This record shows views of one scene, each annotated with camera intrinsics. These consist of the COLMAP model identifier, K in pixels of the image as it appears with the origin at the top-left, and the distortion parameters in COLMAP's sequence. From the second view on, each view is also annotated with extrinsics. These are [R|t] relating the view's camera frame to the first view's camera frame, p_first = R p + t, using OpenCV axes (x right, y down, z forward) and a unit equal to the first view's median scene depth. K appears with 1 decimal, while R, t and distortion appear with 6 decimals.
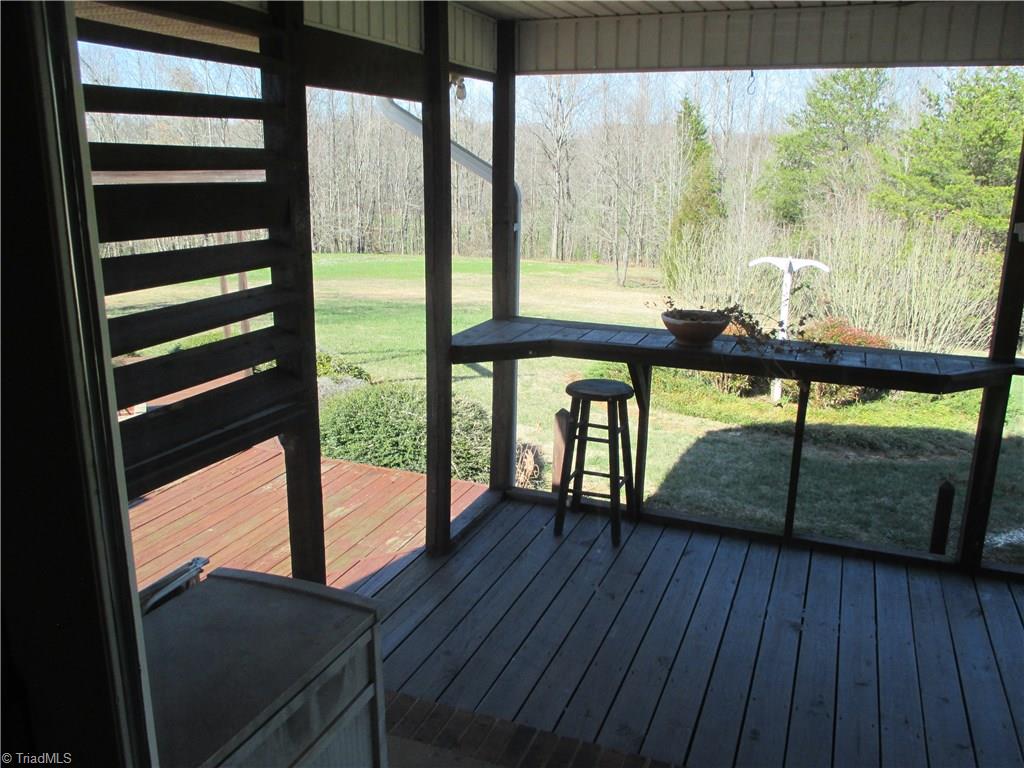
lens RADIAL K [[856.0, 0, 513.4], [0, 856.0, 384.2], [0, 0, 1]] dist [-0.031188, -0.008261]
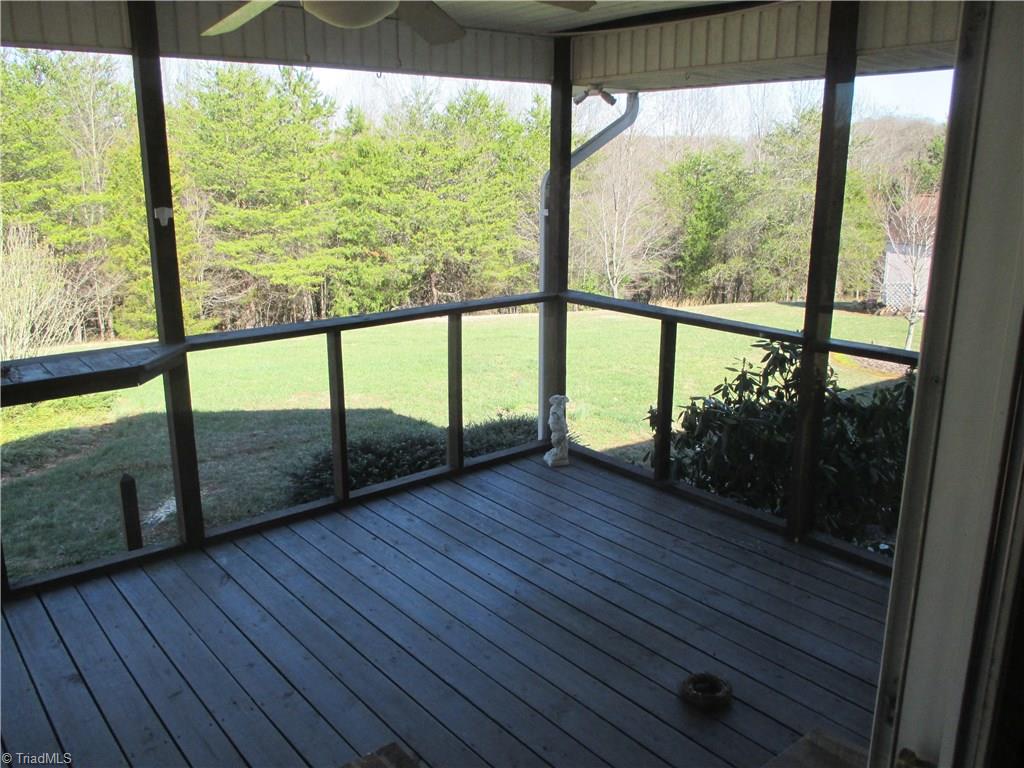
lens RADIAL K [[856.0, 0, 514.8], [0, 856.0, 384.0], [0, 0, 1]] dist [-0.031188, -0.008261]
pose [[0.481343, -0.232100, 0.845245, -0.107960], [0.228326, 0.964215, 0.134743, -0.021153], [-0.846272, 0.128134, 0.517113, 0.107420]]
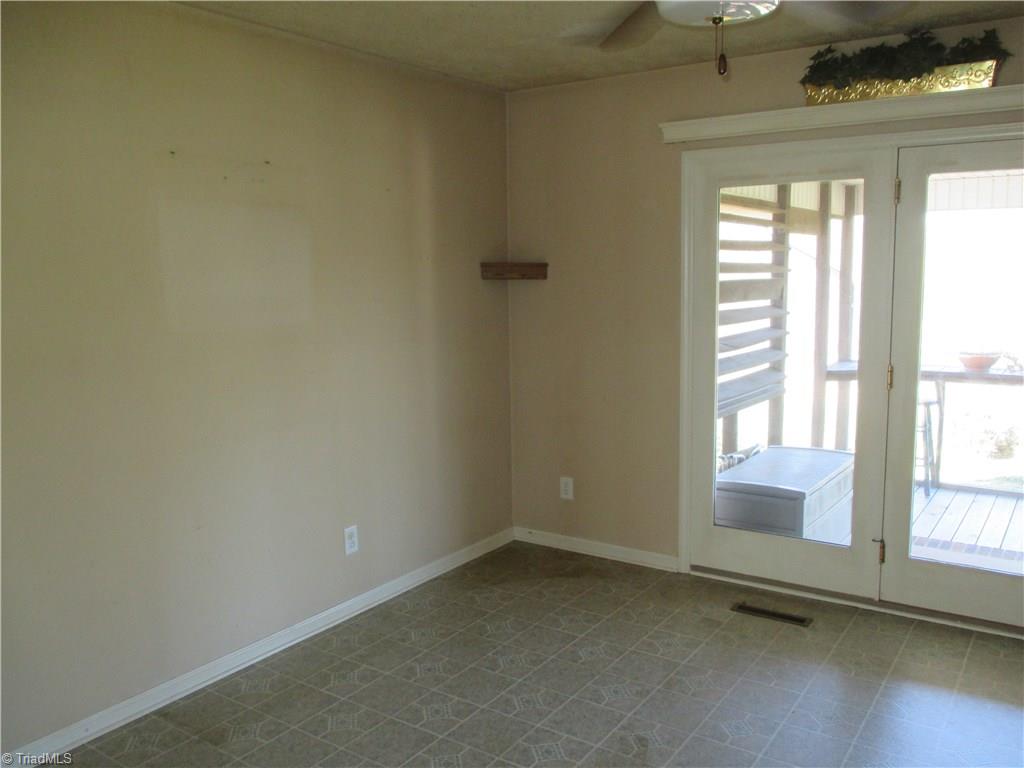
lens RADIAL K [[856.0, 0, 513.1], [0, 856.0, 385.0], [0, 0, 1]] dist [-0.031188, -0.008261]
pose [[0.972635, -0.000866, -0.232337, -0.287848], [-0.026874, 0.992861, -0.116207, 0.200163], [0.230779, 0.119271, 0.965668, -0.804462]]
